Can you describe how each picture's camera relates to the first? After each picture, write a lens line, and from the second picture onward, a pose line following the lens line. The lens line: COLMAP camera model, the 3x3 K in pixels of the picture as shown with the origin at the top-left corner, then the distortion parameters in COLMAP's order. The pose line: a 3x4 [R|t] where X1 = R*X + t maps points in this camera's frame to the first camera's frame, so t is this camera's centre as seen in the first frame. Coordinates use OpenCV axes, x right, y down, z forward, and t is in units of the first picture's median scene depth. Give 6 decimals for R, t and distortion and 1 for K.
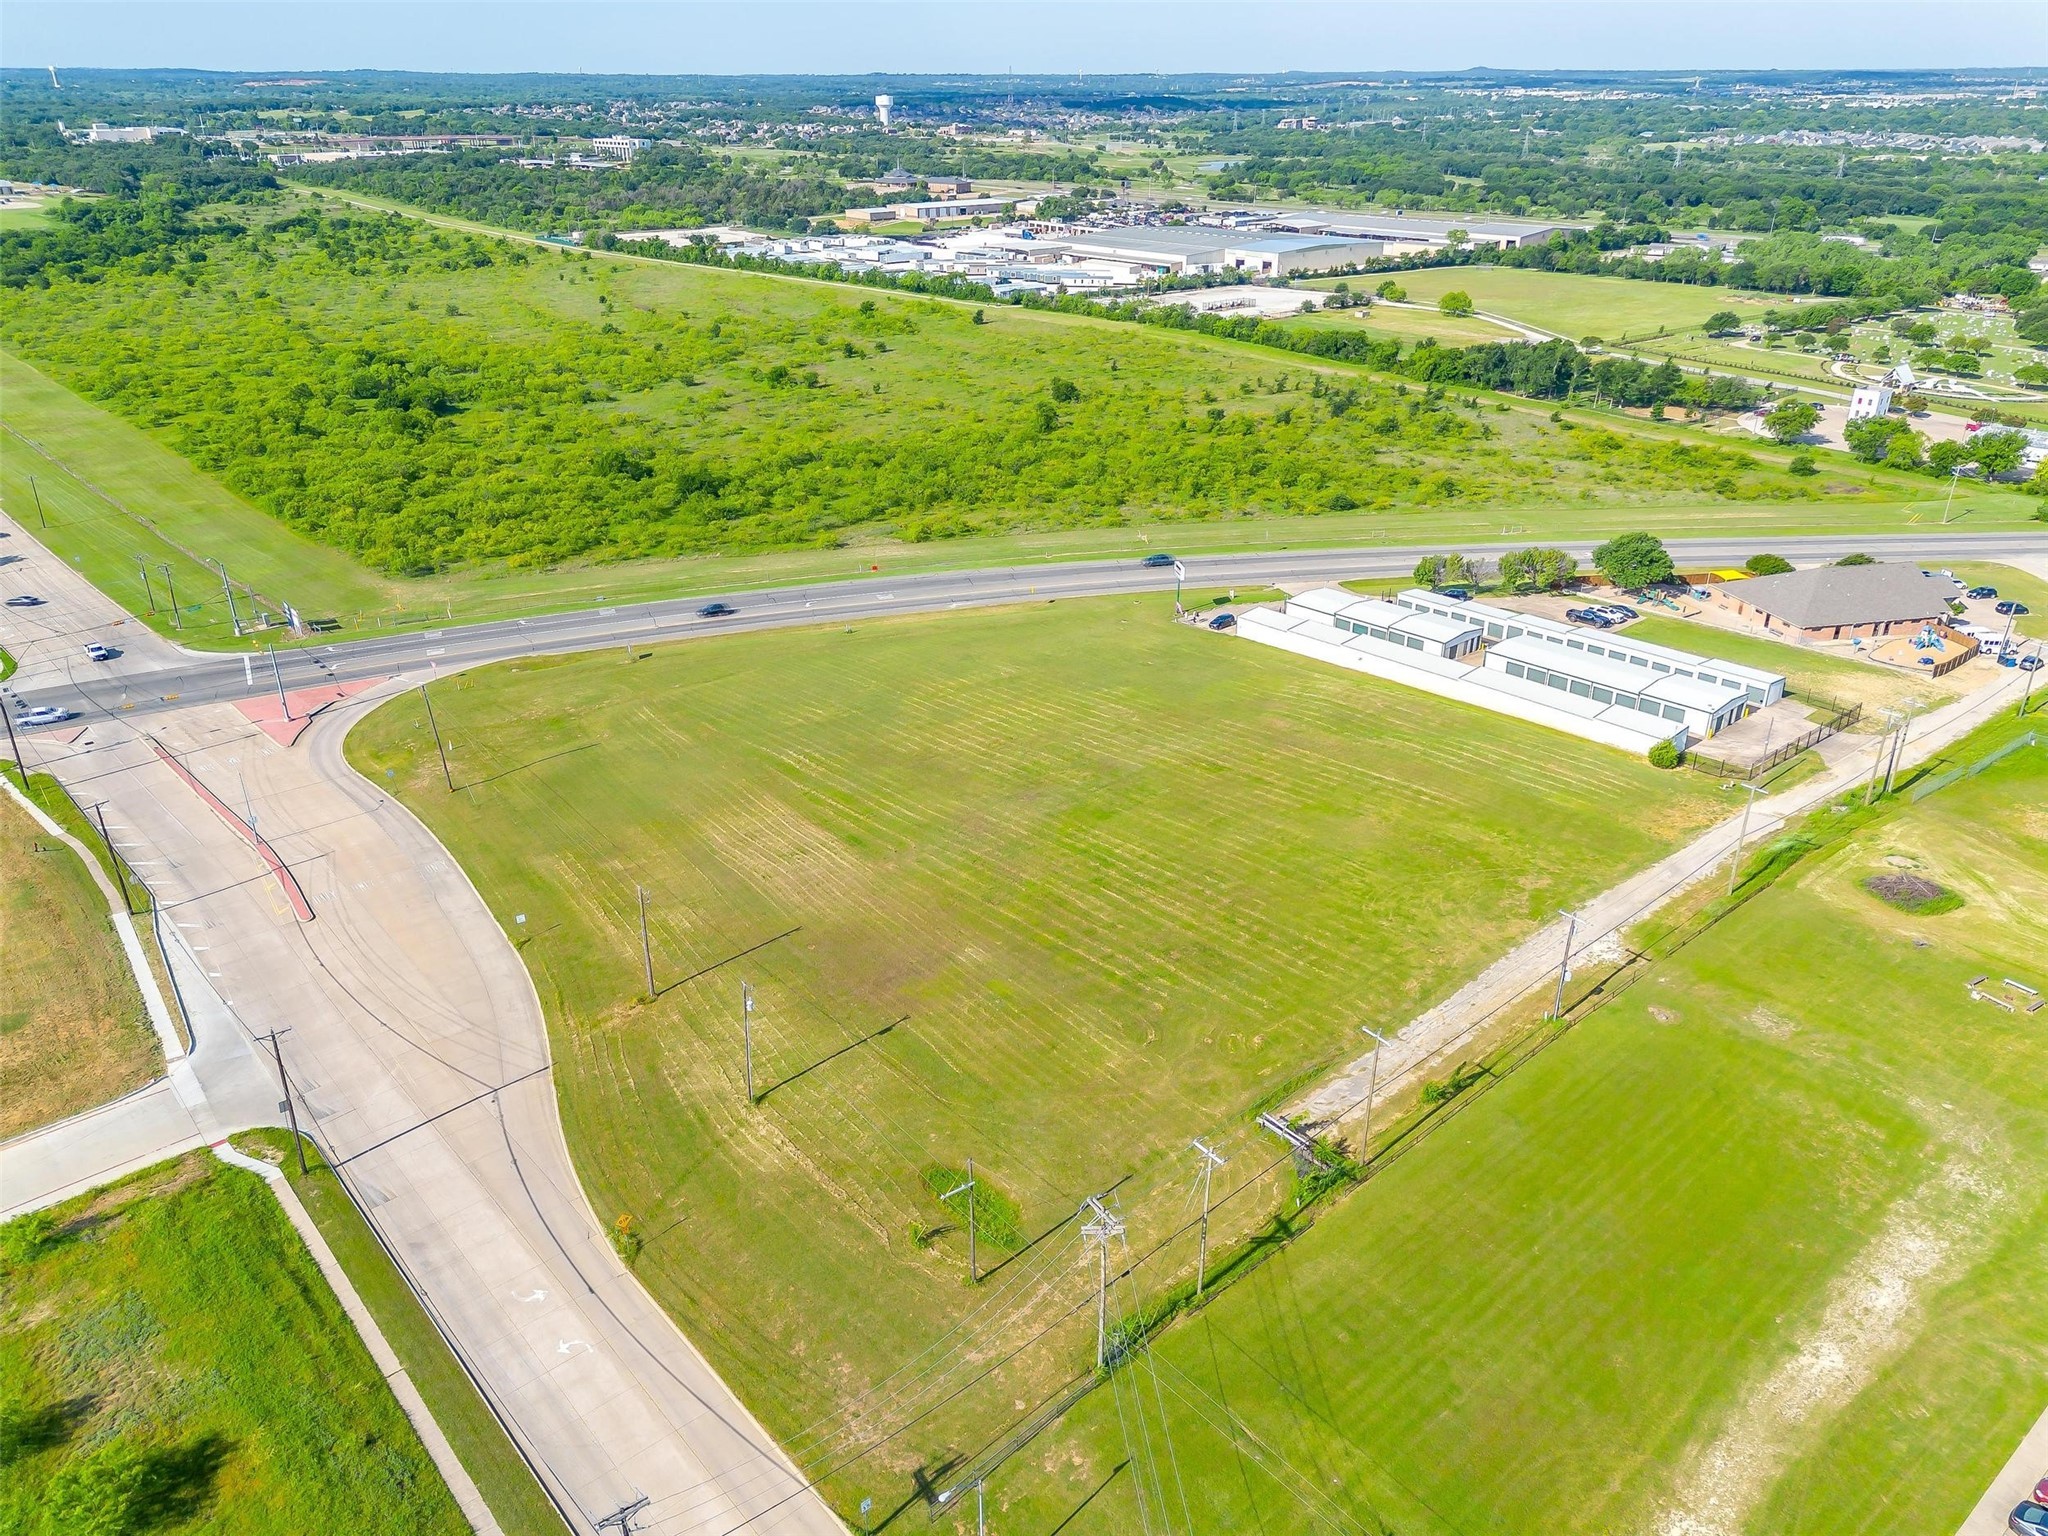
lens RADIAL K [[1469.5, 0, 1024.0], [0, 1469.5, 768.0], [0, 0, 1]] dist [0.078352, -0.067226]
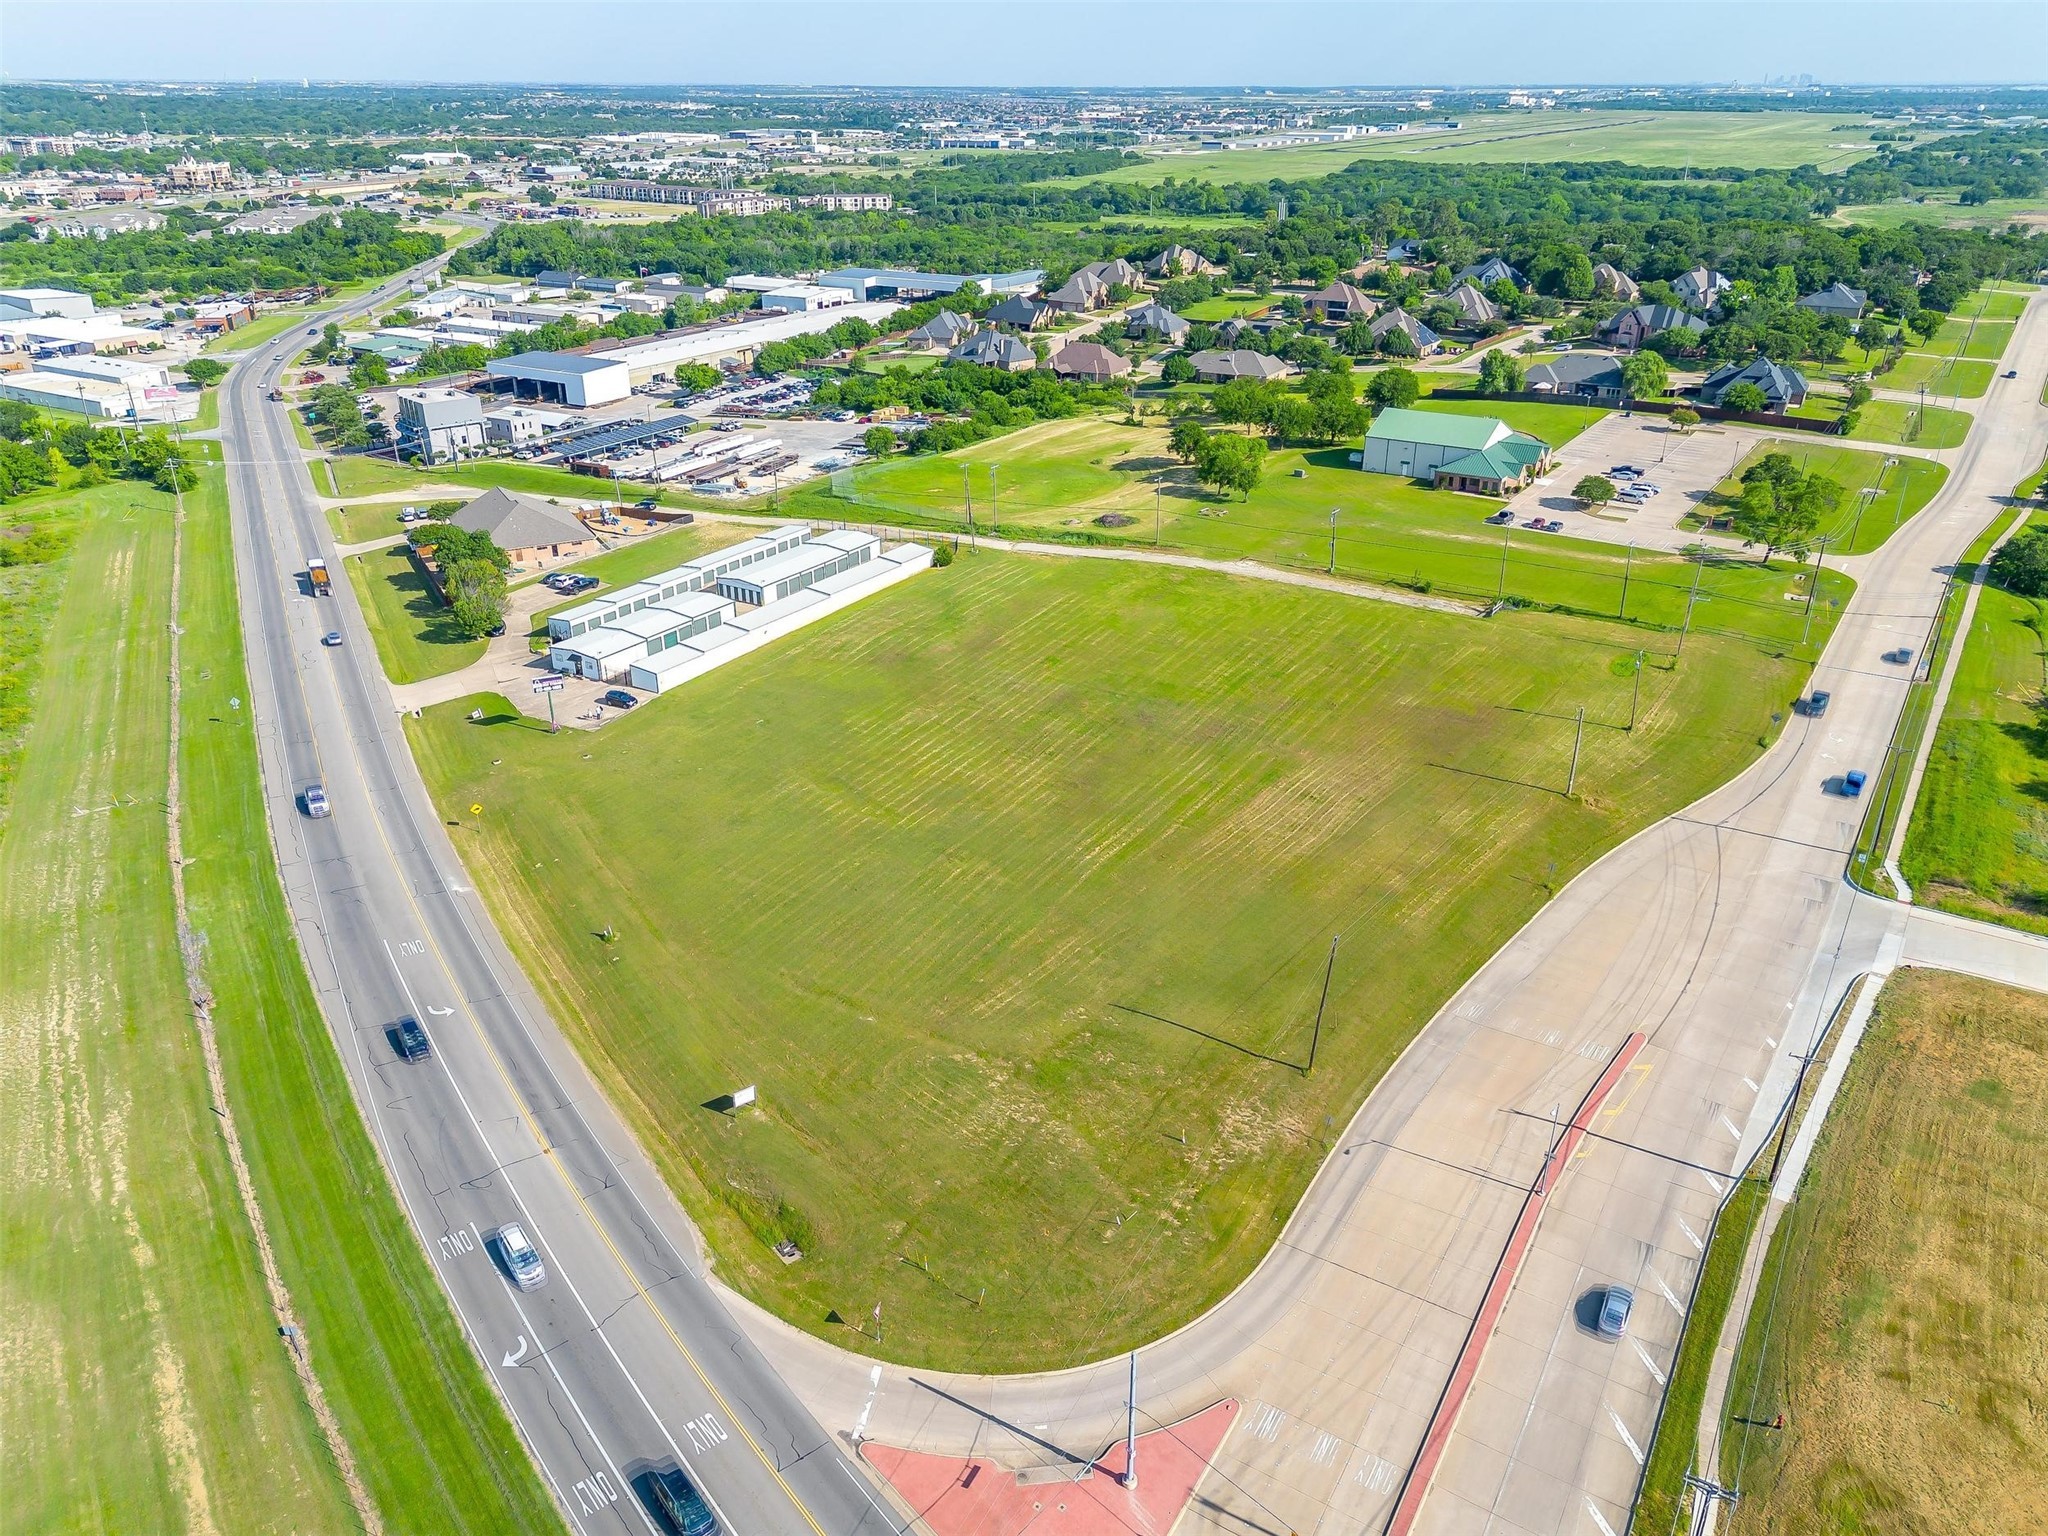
lens RADIAL K [[1469.5, 0, 1024.0], [0, 1469.5, 768.0], [0, 0, 1]] dist [0.078352, -0.067226]
pose [[-0.273561, -0.403413, 0.873168, -0.930263], [0.406327, 0.774349, 0.485058, -0.513578], [-0.871816, 0.487485, -0.047914, 1.096262]]
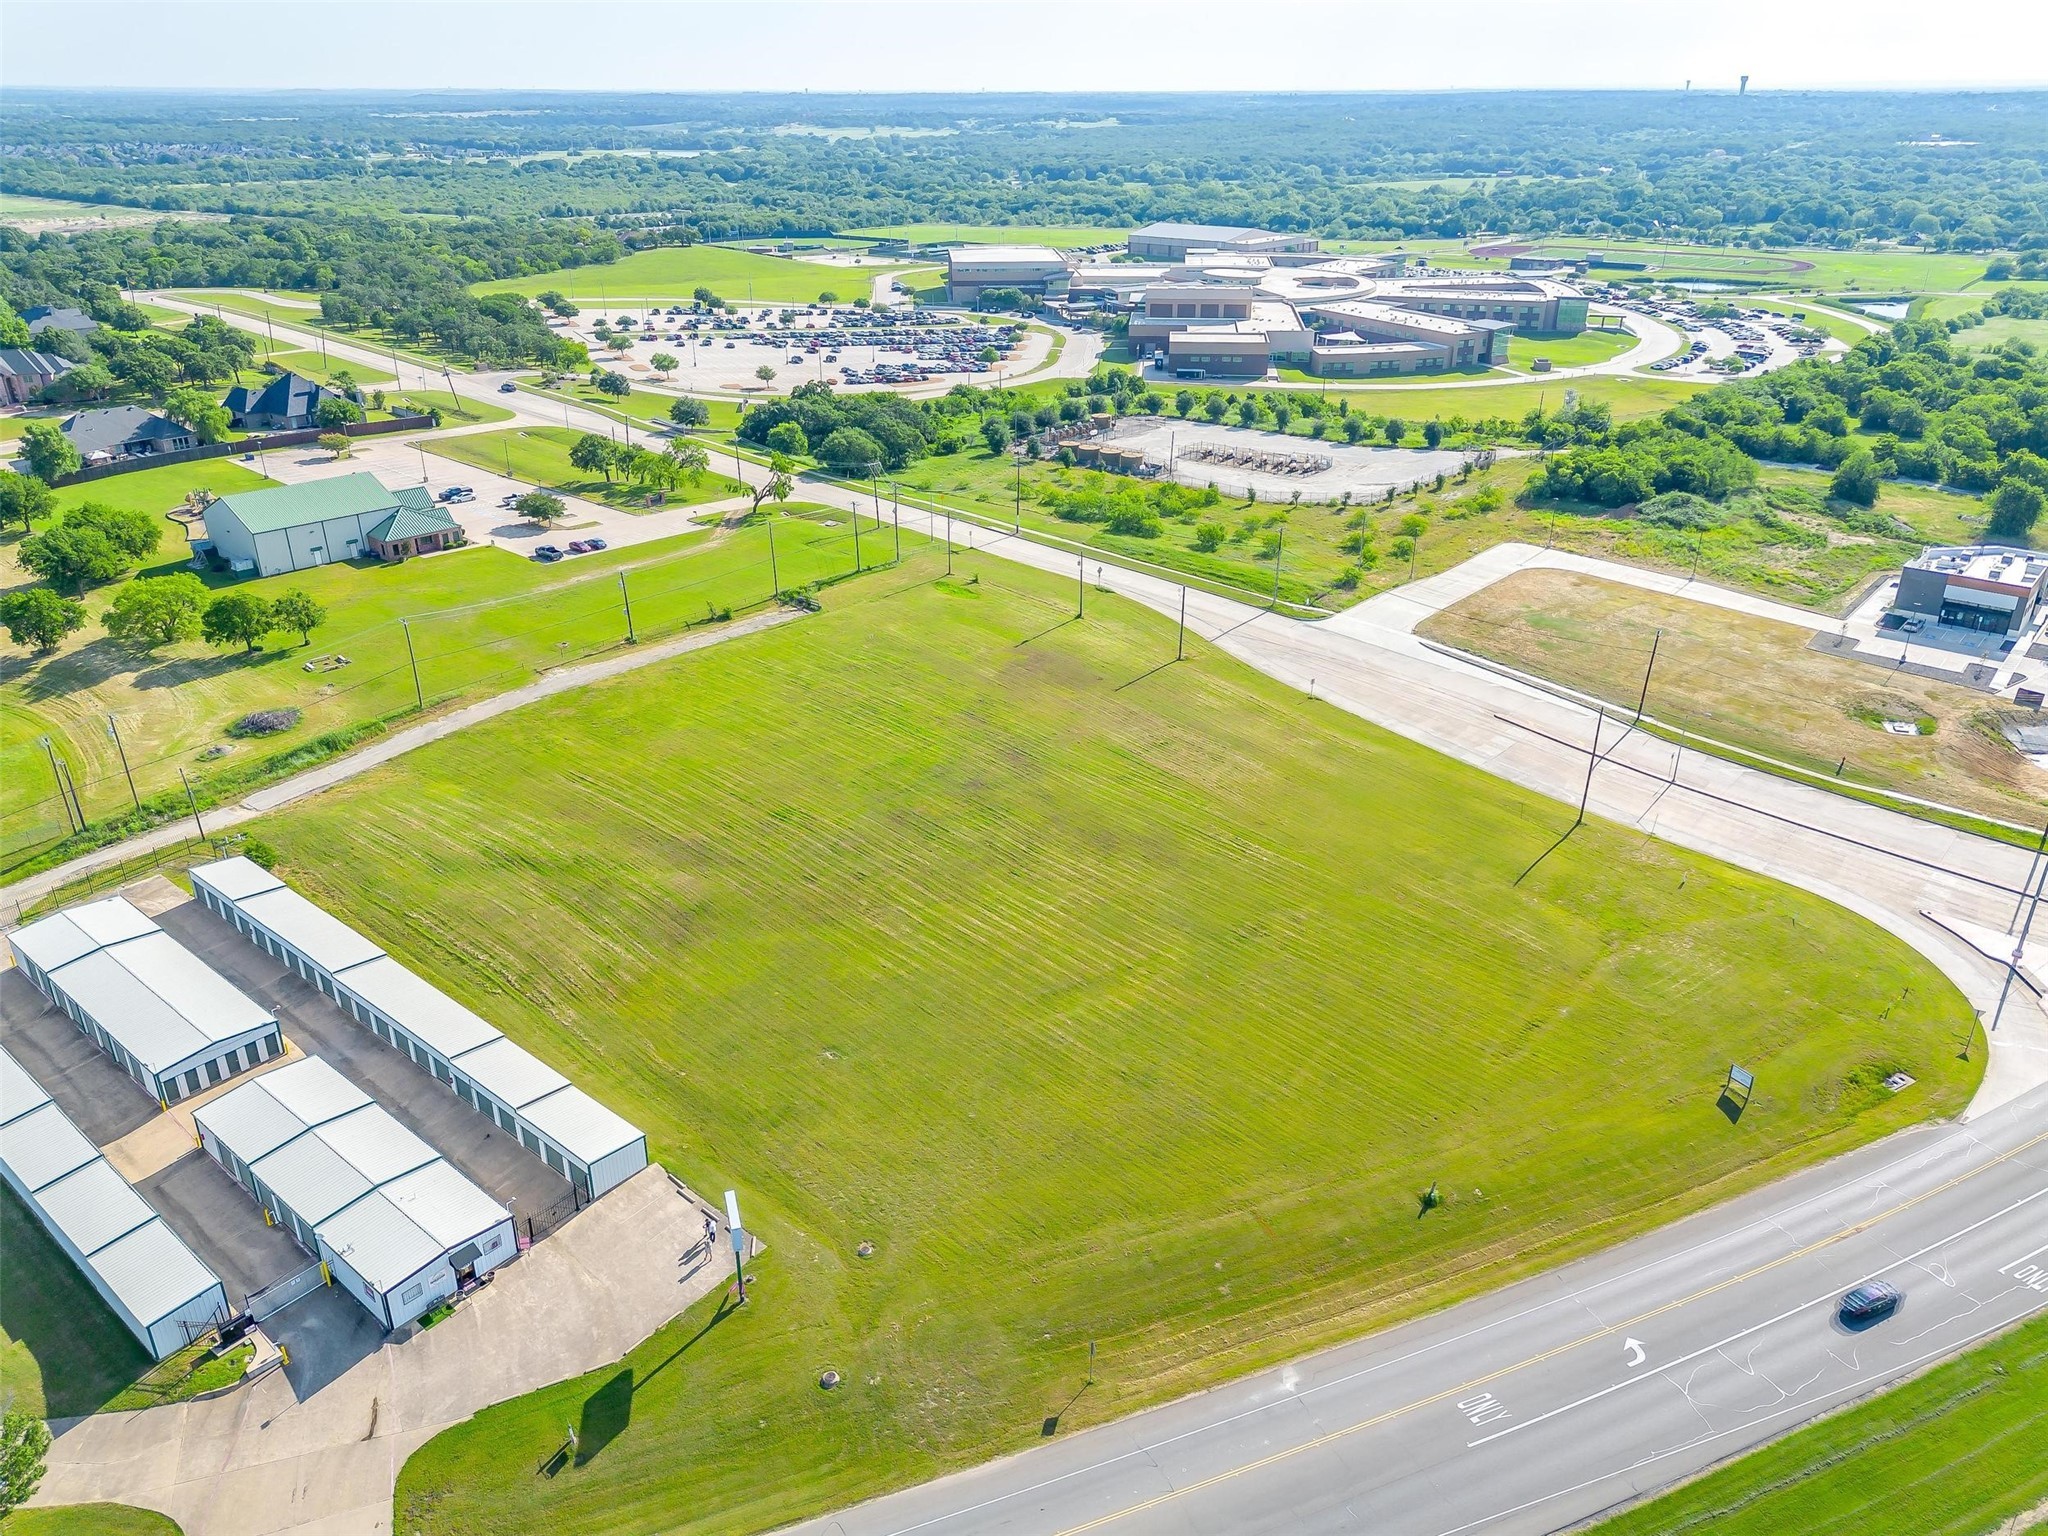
lens RADIAL K [[1469.5, 0, 1024.0], [0, 1469.5, 768.0], [0, 0, 1]] dist [0.078352, -0.067226]
pose [[-0.991511, 0.055927, -0.117380, 0.083319], [-0.053456, 0.647604, 0.760100, -0.727825], [0.118526, 0.759922, -0.639117, 1.563549]]
